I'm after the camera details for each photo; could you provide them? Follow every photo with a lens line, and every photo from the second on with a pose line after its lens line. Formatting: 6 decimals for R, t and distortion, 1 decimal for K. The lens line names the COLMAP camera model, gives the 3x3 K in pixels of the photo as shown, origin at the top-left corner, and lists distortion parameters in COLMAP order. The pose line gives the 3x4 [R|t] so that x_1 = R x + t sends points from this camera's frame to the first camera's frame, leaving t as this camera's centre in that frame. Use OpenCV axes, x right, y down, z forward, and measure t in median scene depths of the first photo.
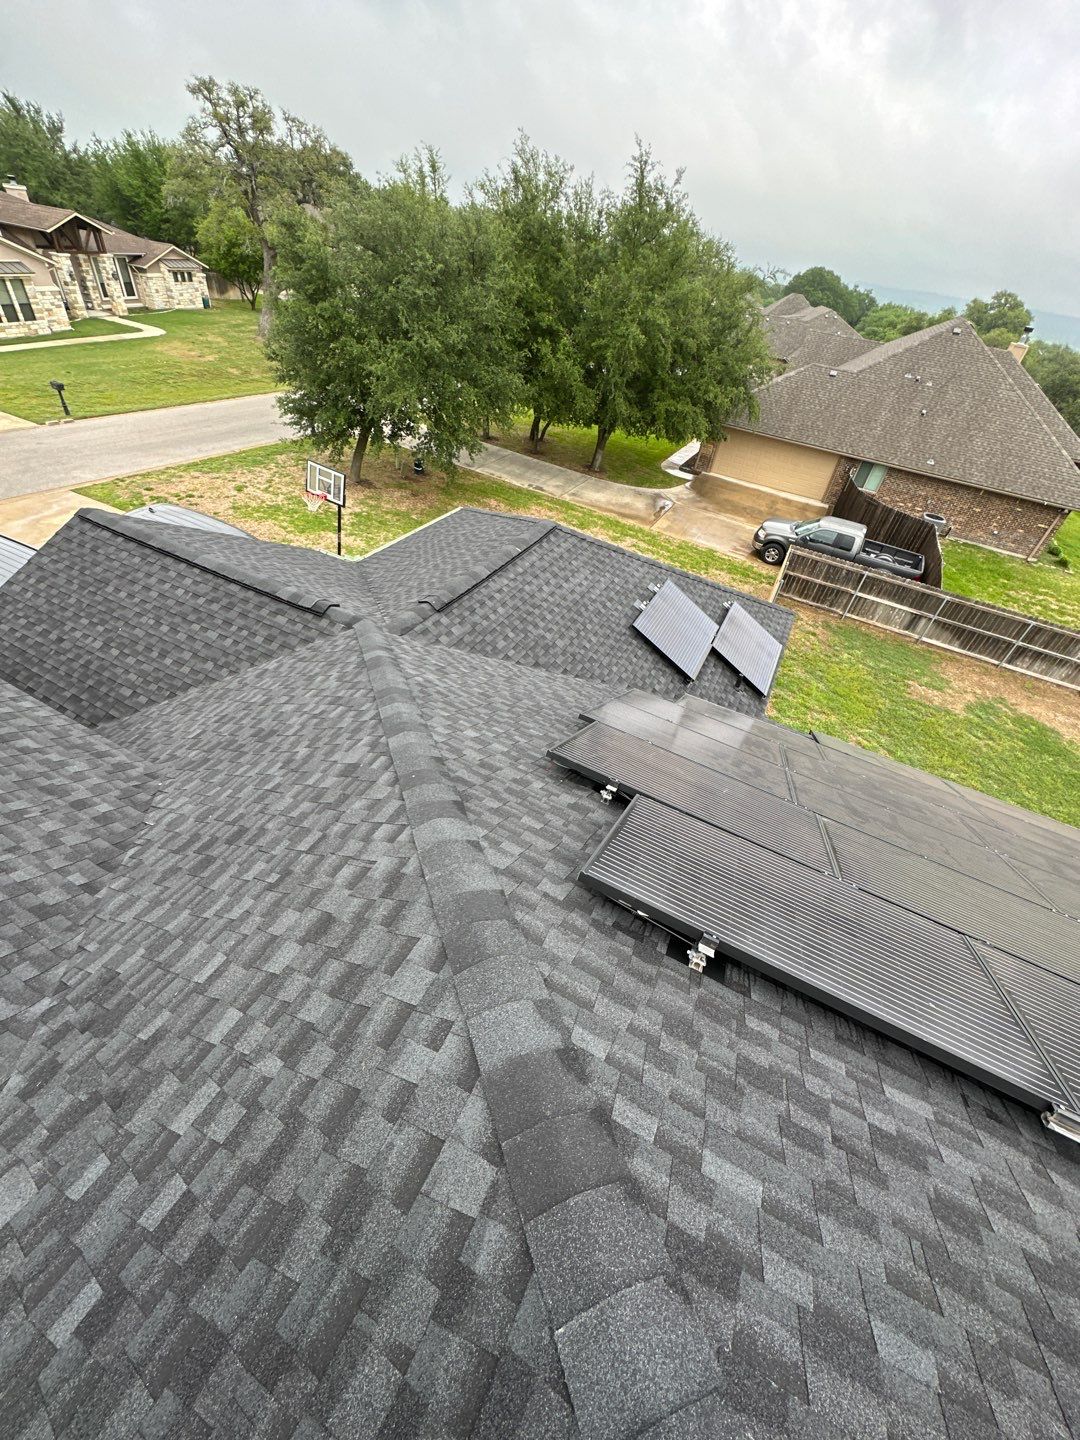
lens RADIAL K [[575.1, 0, 539.6], [0, 575.1, 719.5], [0, 0, 1]] dist [-0.000843, -0.001324]
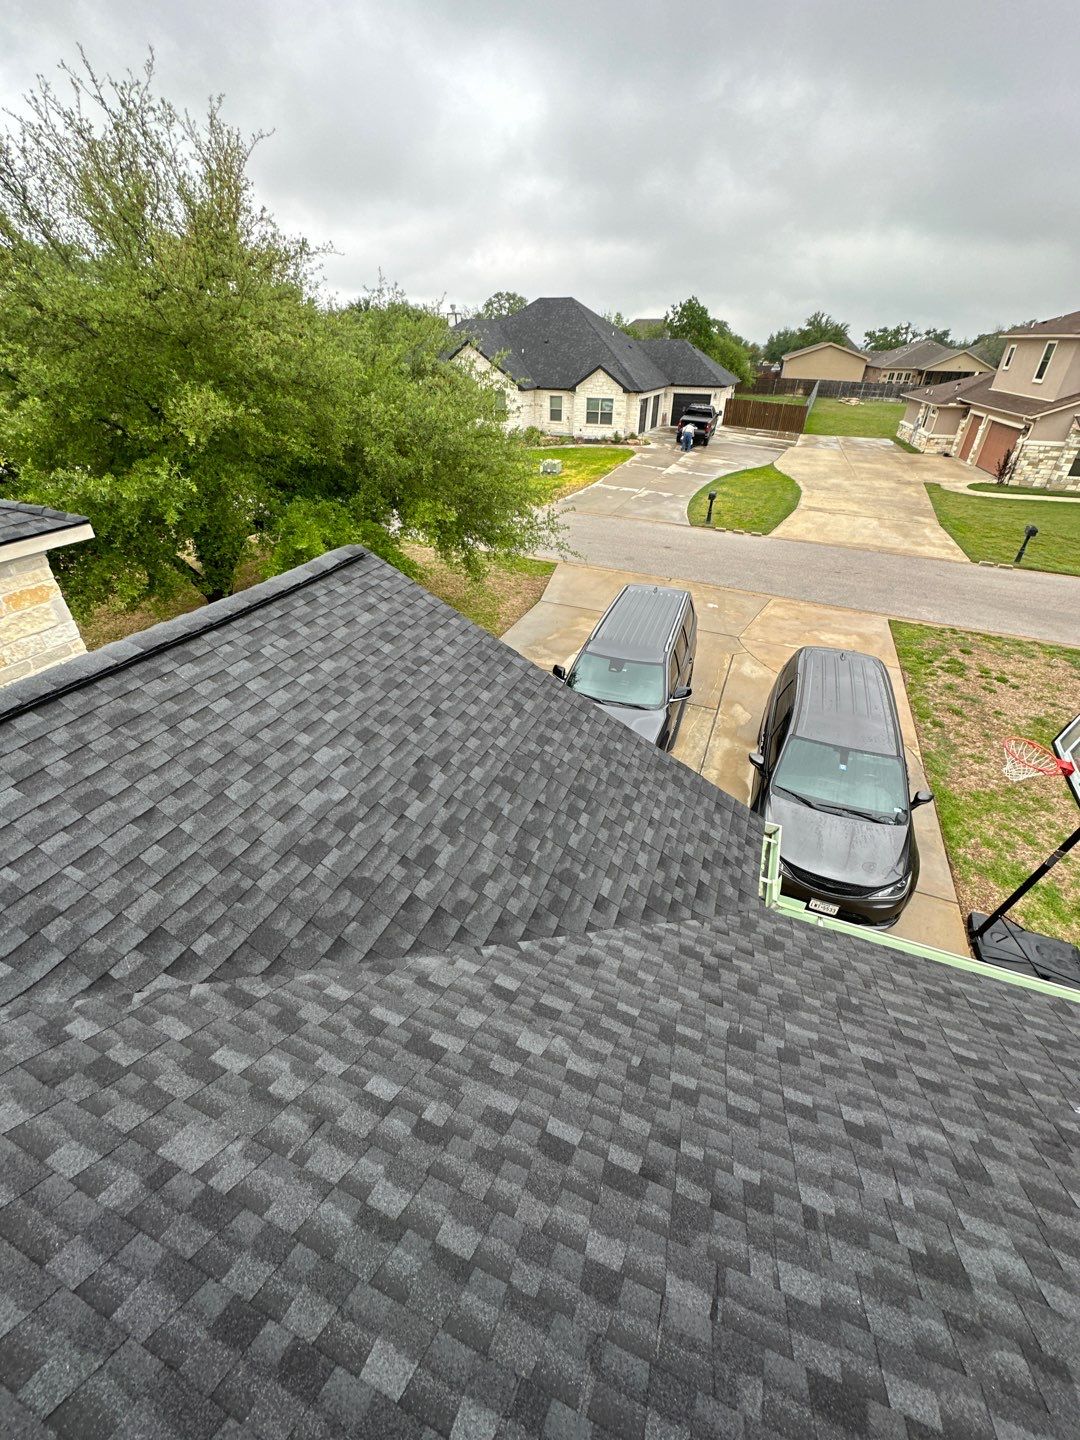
lens RADIAL K [[575.1, 0, 540.6], [0, 575.1, 717.0], [0, 0, 1]] dist [-0.000843, -0.001324]
pose [[0.081165, 0.442285, -0.893194, -0.024959], [-0.645275, 0.706311, 0.291110, -0.160405], [0.759626, 0.552728, 0.342723, 0.298880]]
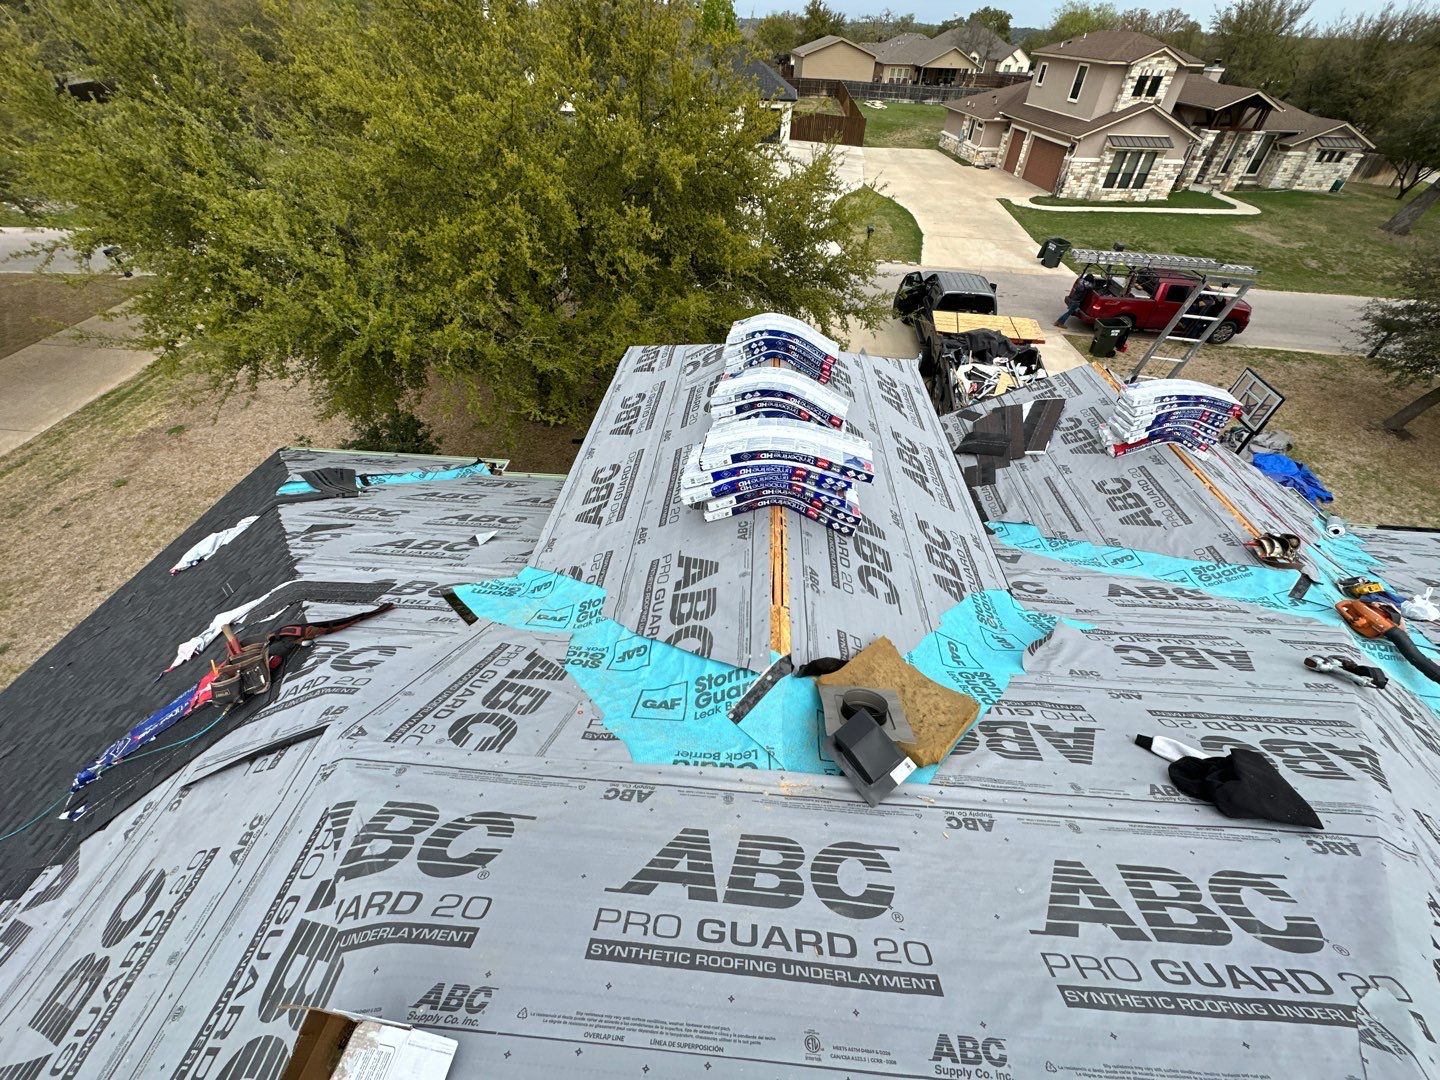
lens RADIAL K [[575.1, 0, 720.4], [0, 575.1, 536.8], [0, 0, 1]] dist [-0.000843, -0.001324]
pose [[0.387643, 0.532427, -0.752499, -0.025296], [-0.580531, 0.775111, 0.249371, 0.007174], [0.716042, 0.340182, 0.609557, -0.009955]]
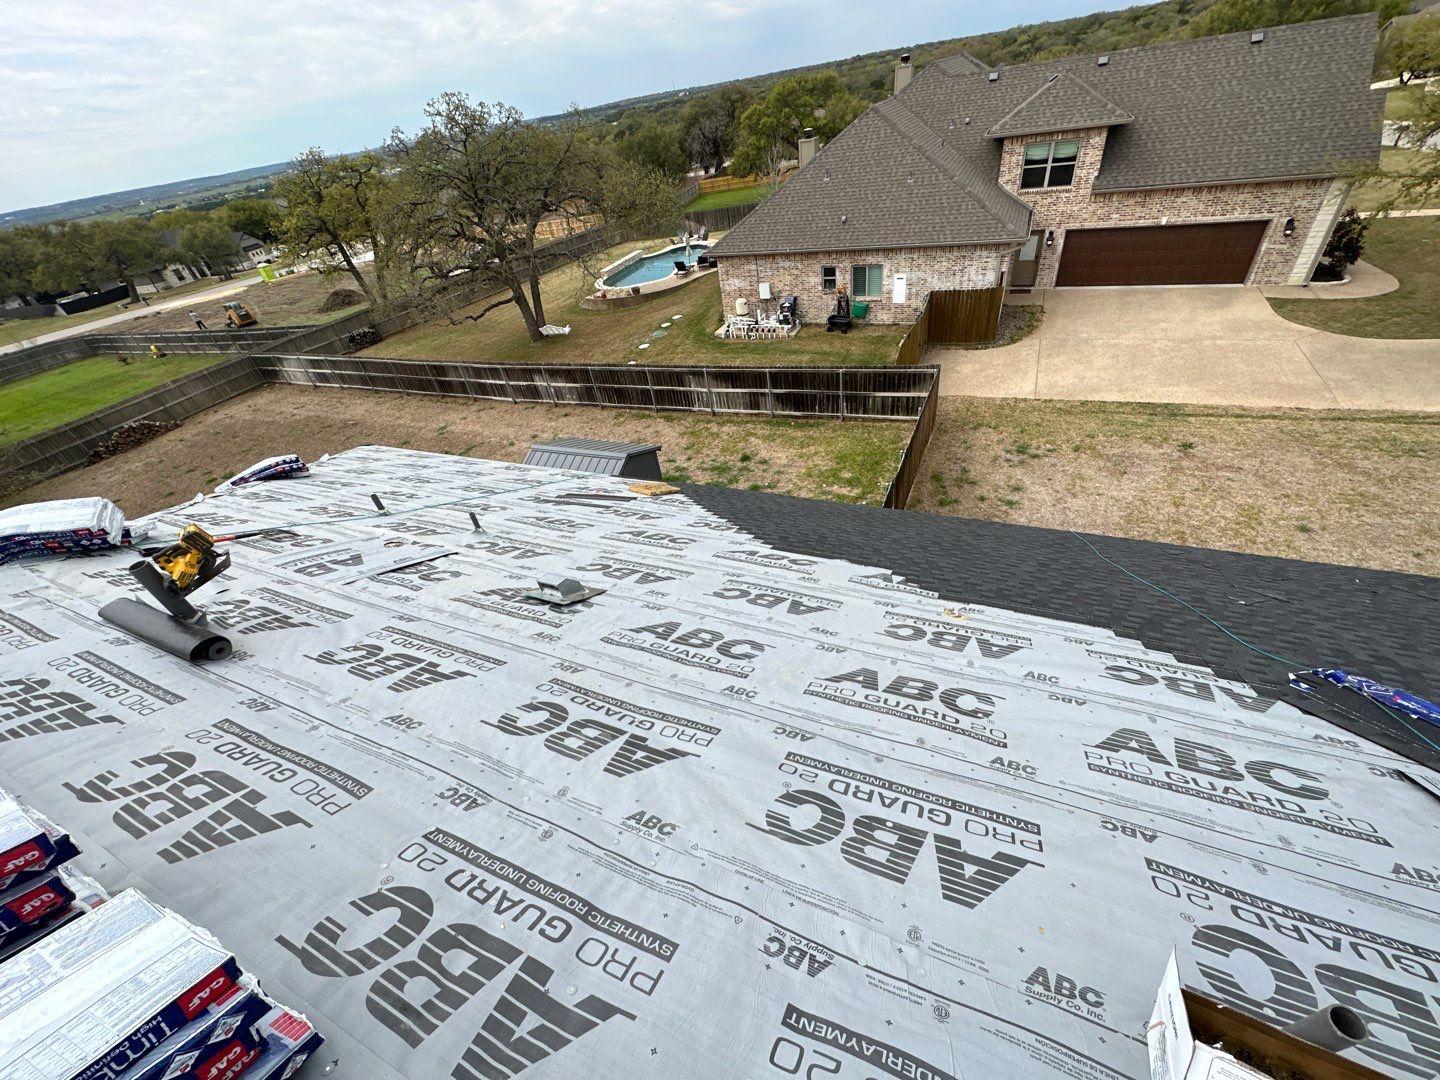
lens RADIAL K [[575.1, 0, 720.0], [0, 575.1, 540.8], [0, 0, 1]] dist [-0.000843, -0.001324]
pose [[-0.998170, 0.052551, -0.029928, 0.000715], [-0.018991, 0.197462, 0.980127, 0.022482], [0.057416, 0.978901, -0.196103, -0.027286]]
